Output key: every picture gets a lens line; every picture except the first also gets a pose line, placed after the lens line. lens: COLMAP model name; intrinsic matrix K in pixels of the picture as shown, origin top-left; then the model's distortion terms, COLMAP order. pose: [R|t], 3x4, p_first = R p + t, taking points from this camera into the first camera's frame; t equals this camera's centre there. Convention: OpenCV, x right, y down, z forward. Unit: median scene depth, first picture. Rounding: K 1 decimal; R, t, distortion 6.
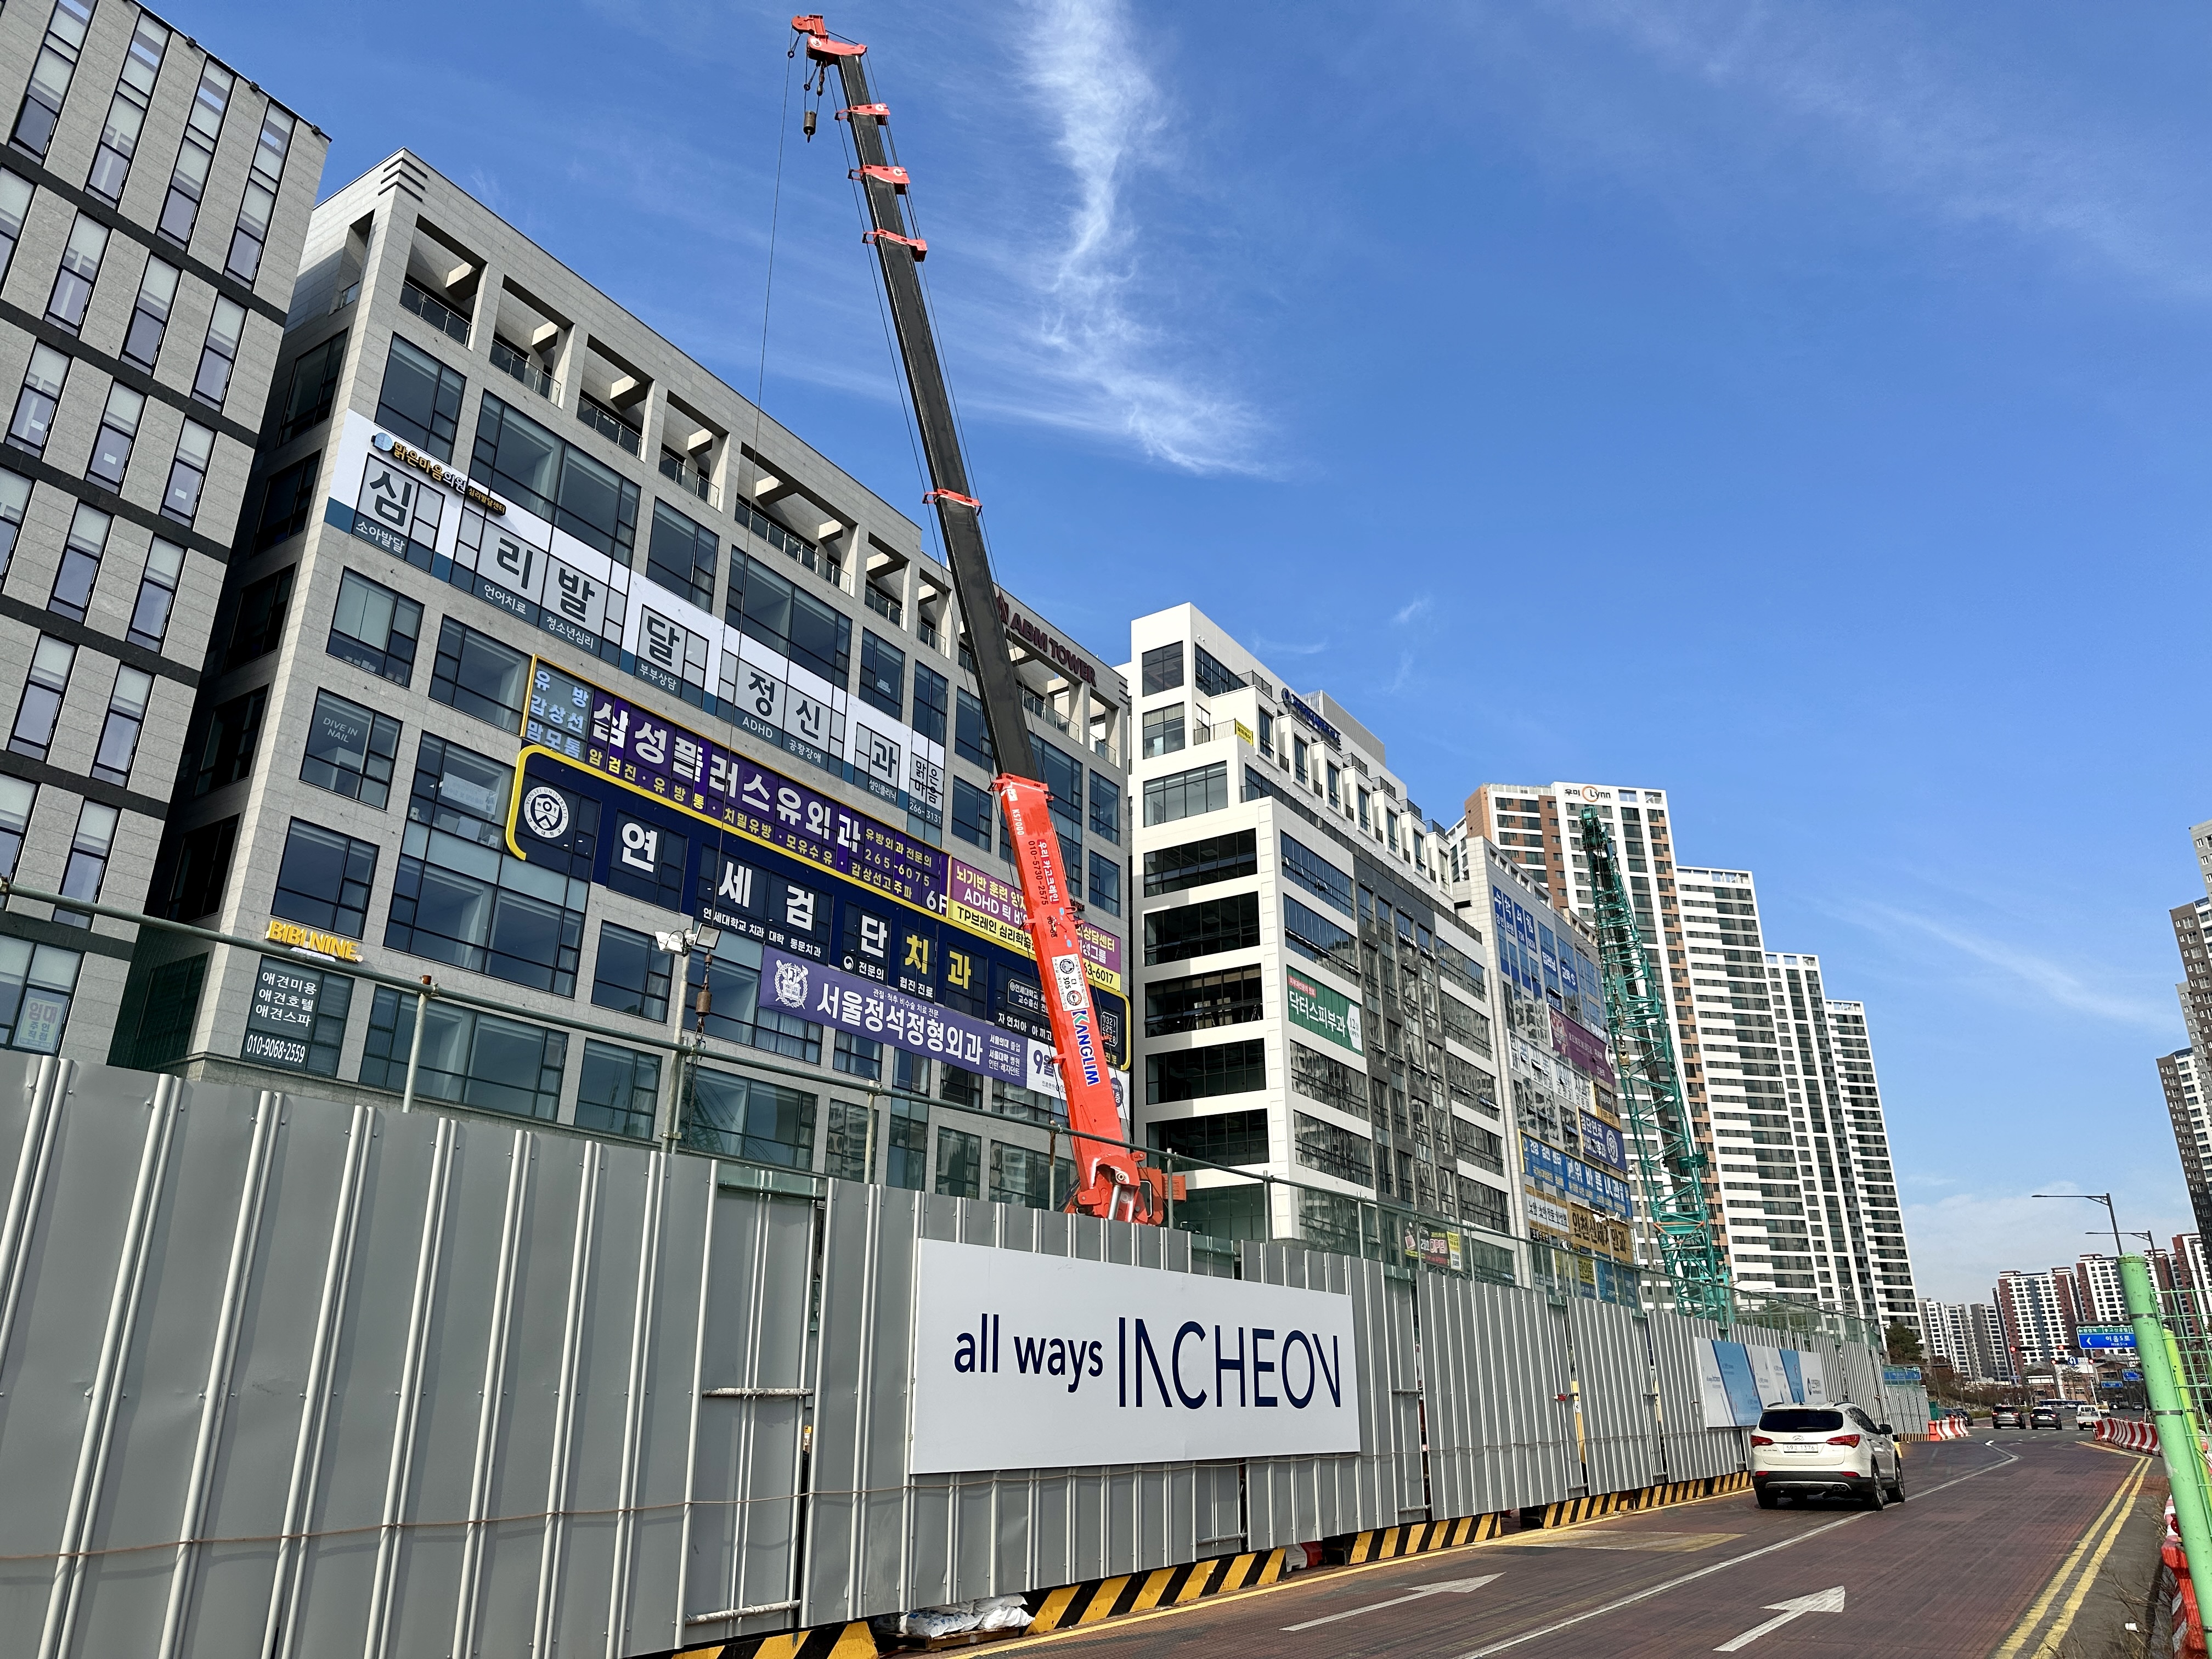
lens RADIAL K [[1567.8, 0, 1105.3], [0, 1567.8, 814.6], [0, 0, 1]] dist [0.074153, -0.025656]
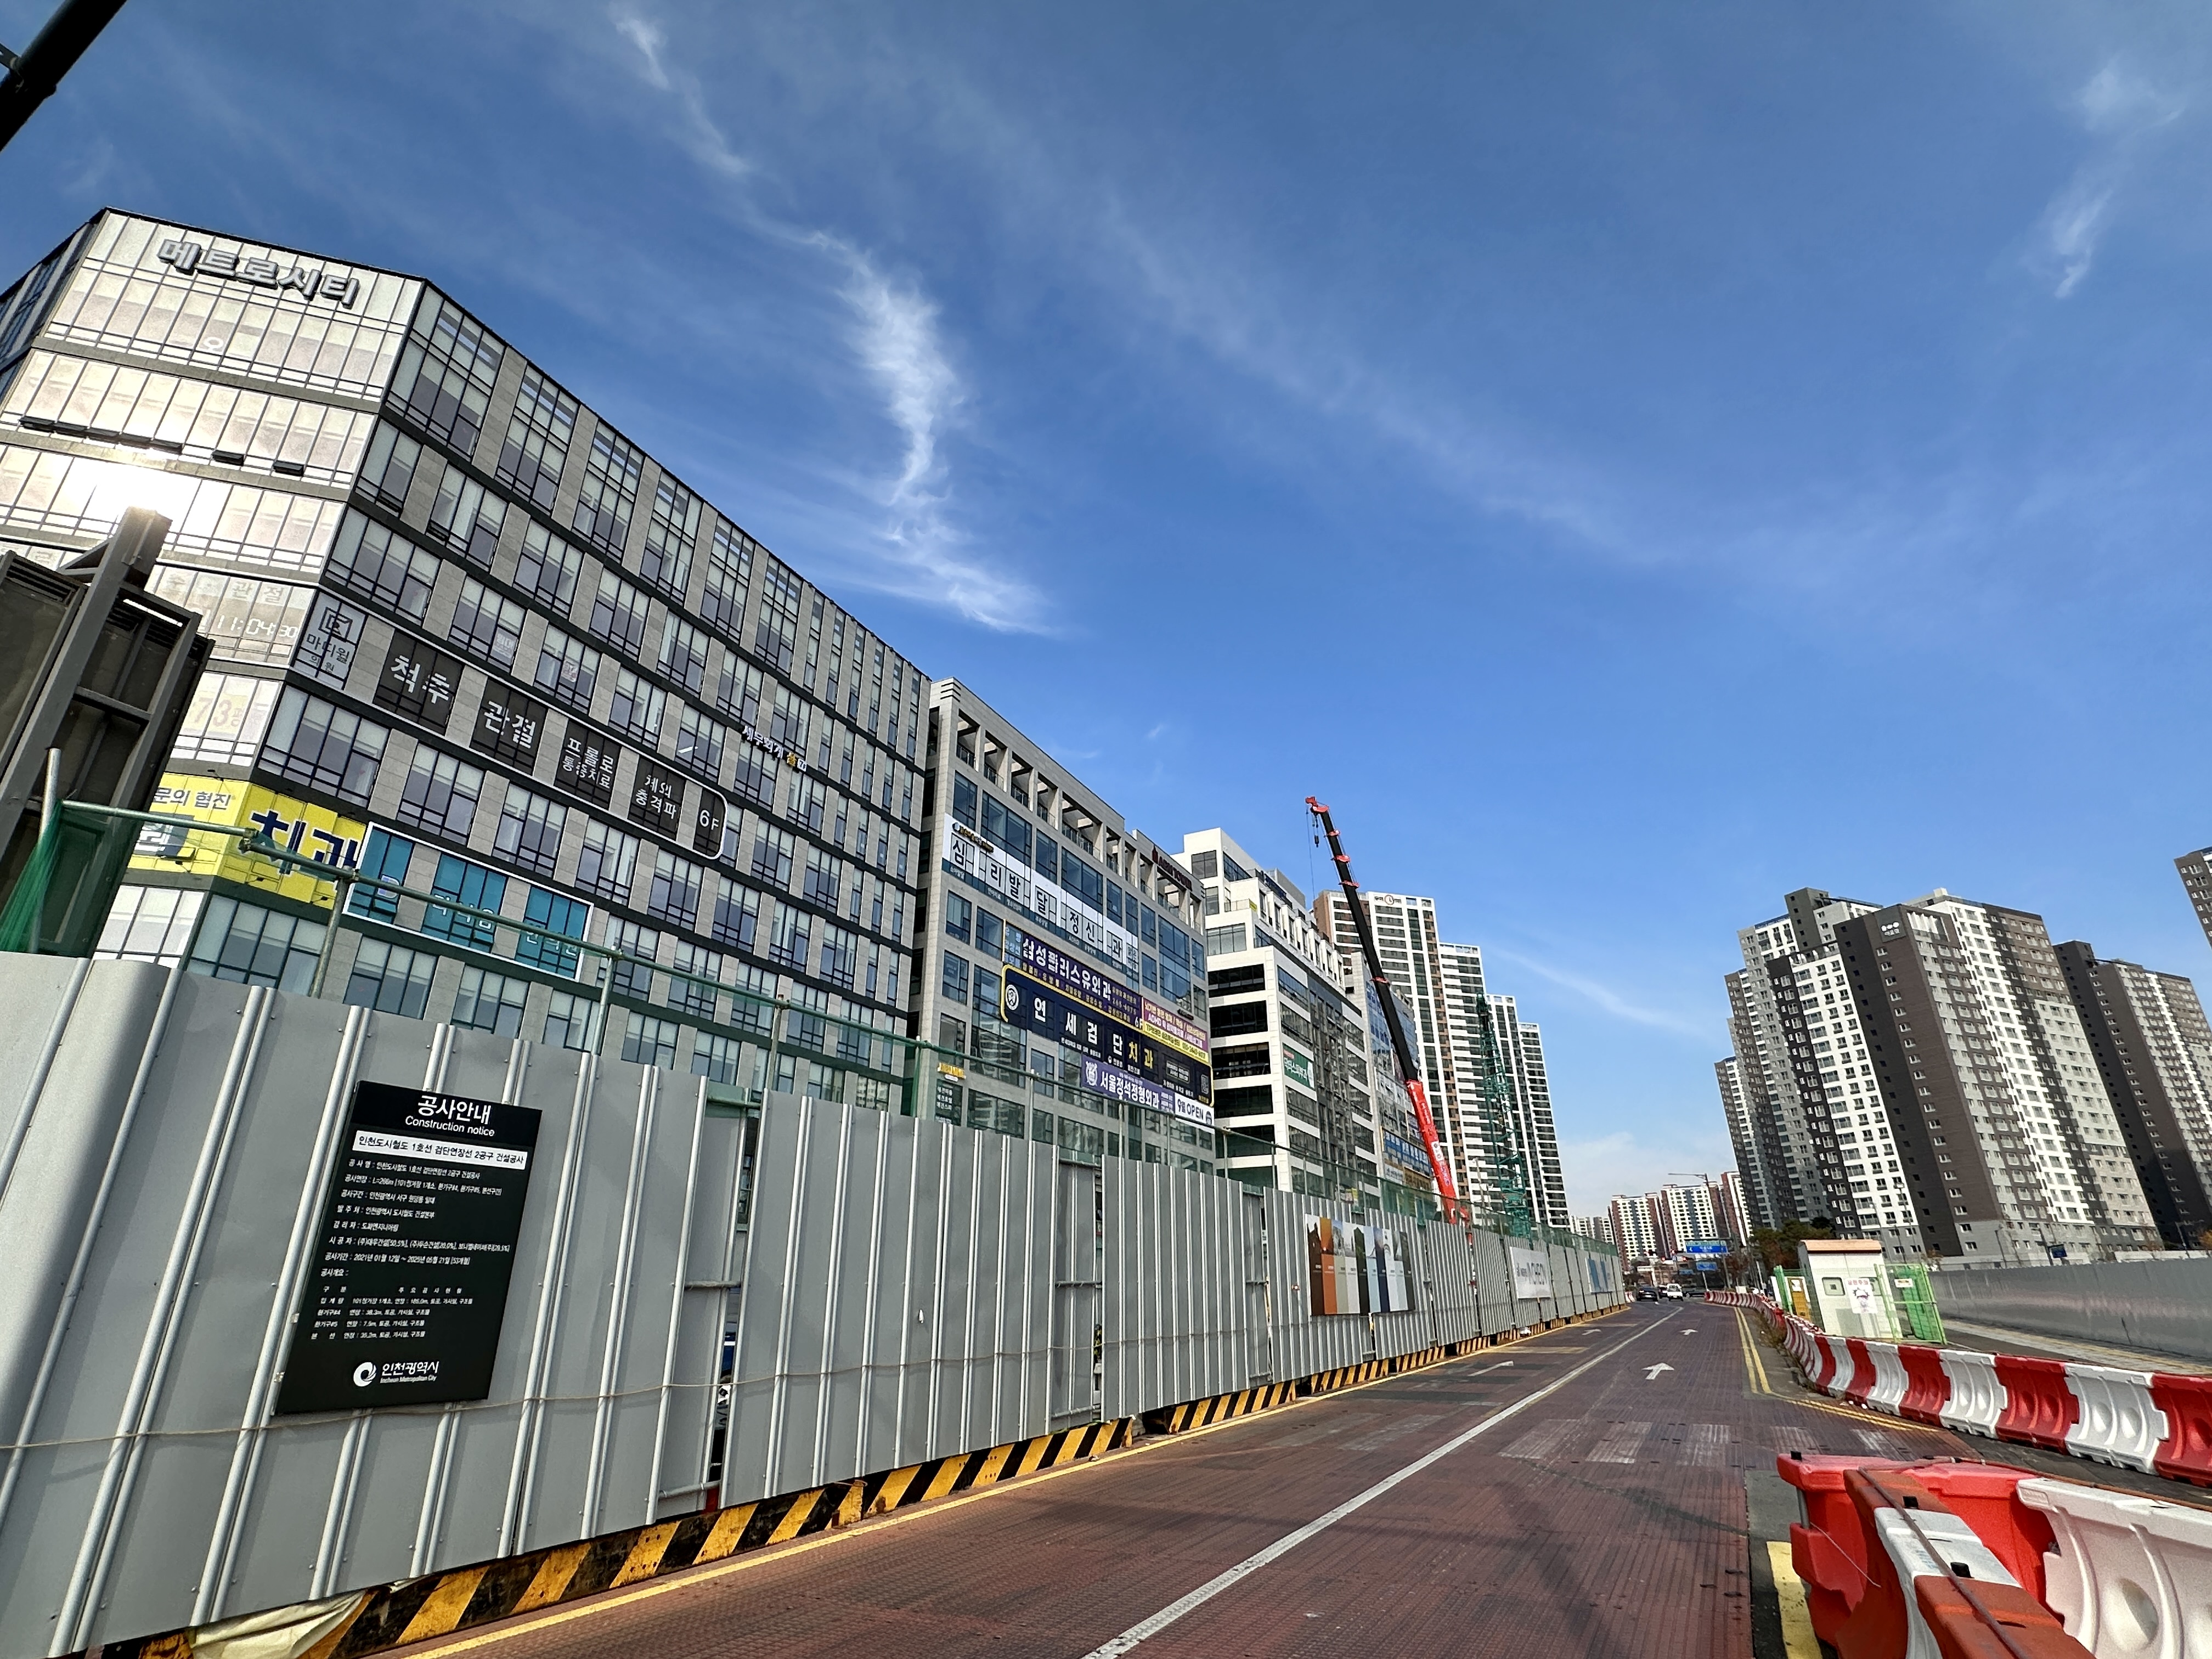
lens RADIAL K [[1094.6, 0, 1098.2], [0, 1094.6, 820.0], [0, 0, 1]] dist [0.037692, 0.001201]
pose [[0.996663, 0.034064, 0.074181, -0.261769], [-0.030824, 0.998538, -0.044395, -0.128328], [-0.075585, 0.041961, 0.996256, -0.331519]]
